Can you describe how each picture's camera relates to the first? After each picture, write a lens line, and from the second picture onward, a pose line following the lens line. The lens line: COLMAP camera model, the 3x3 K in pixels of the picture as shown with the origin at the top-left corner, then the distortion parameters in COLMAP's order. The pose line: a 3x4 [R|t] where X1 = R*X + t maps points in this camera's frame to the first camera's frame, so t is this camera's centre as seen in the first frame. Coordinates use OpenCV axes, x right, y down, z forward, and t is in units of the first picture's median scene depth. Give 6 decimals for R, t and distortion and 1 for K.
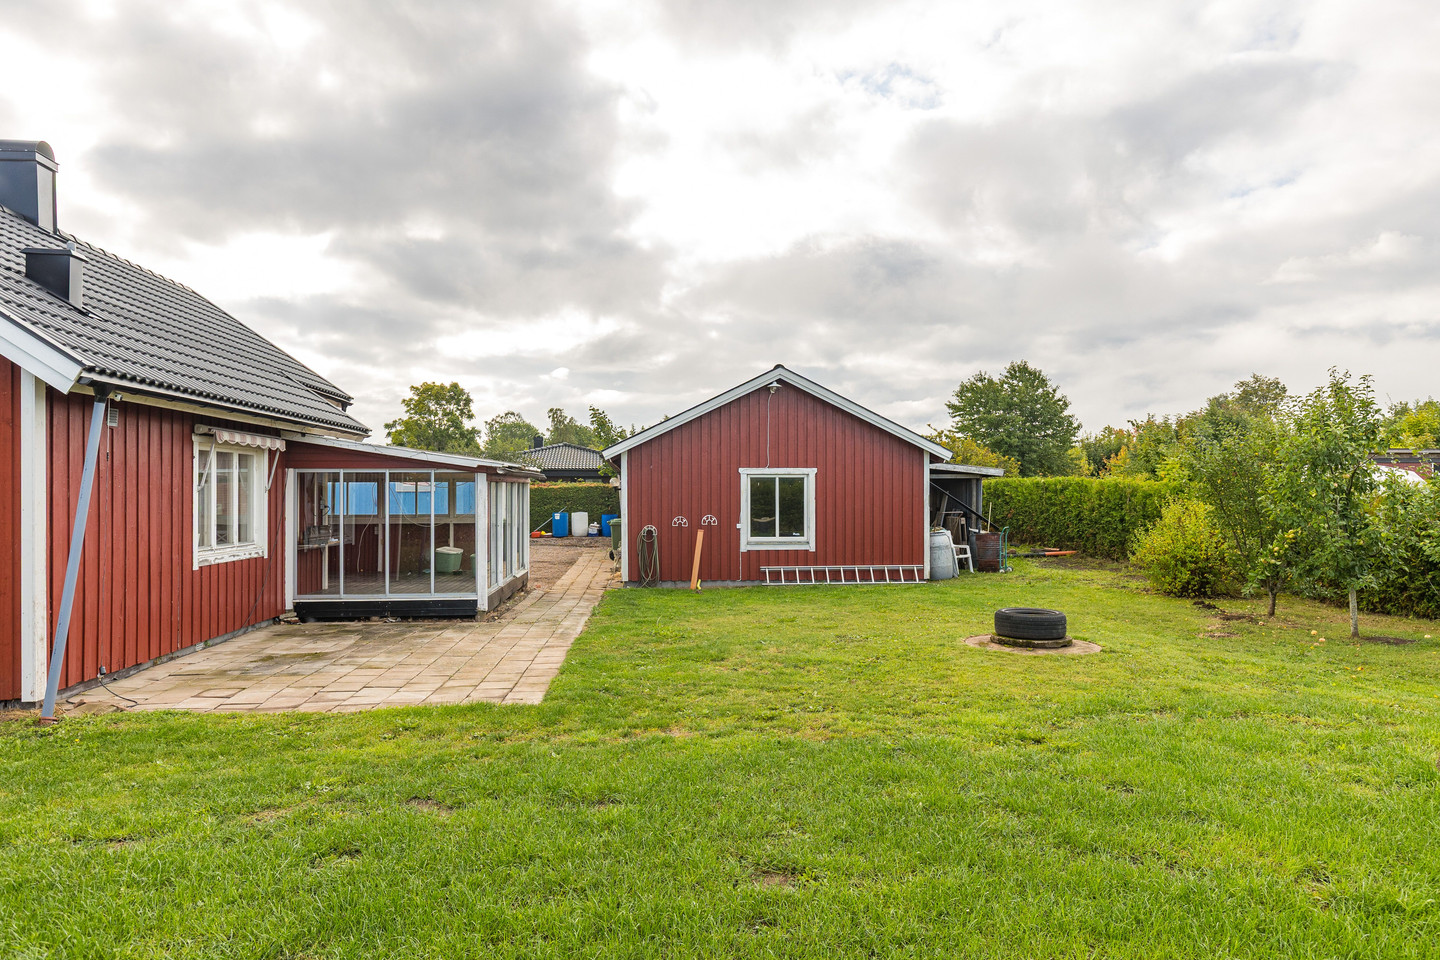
lens RADIAL K [[927.9, 0, 693.5], [0, 927.9, 482.3], [0, 0, 1]] dist [-0.004050, -0.002266]
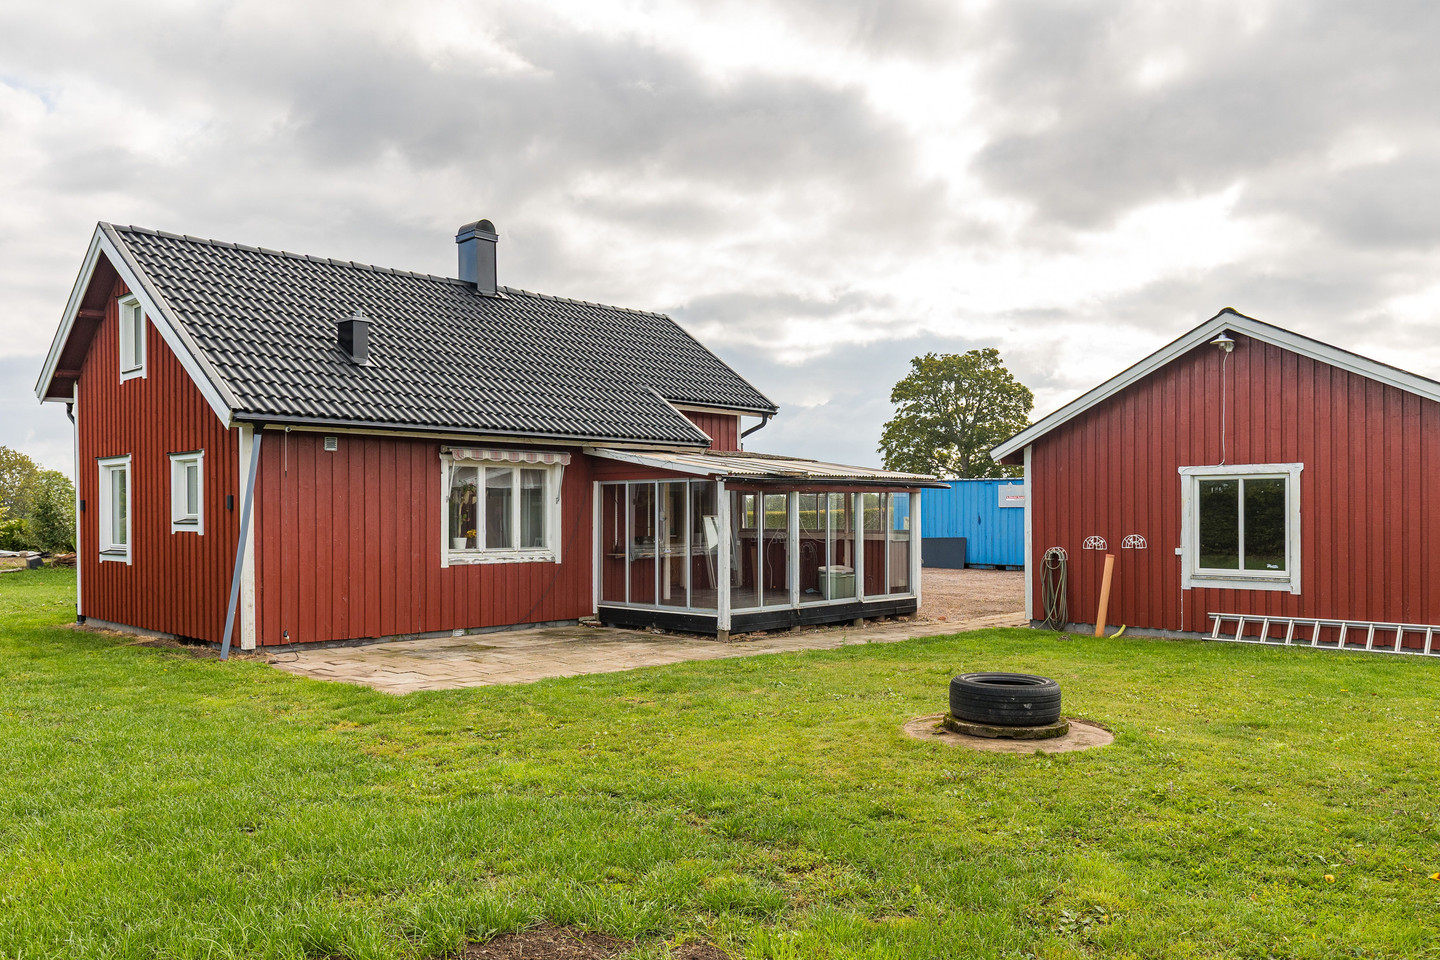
lens RADIAL K [[1112.3, 0, 668.1], [0, 1112.3, 519.2], [0, 0, 1]] dist [0.033794, -0.004569]
pose [[0.649674, 0.003254, -0.760206, 0.434022], [0.007614, 0.999913, 0.010788, 0.011373], [0.760175, -0.012797, 0.649593, 0.173247]]
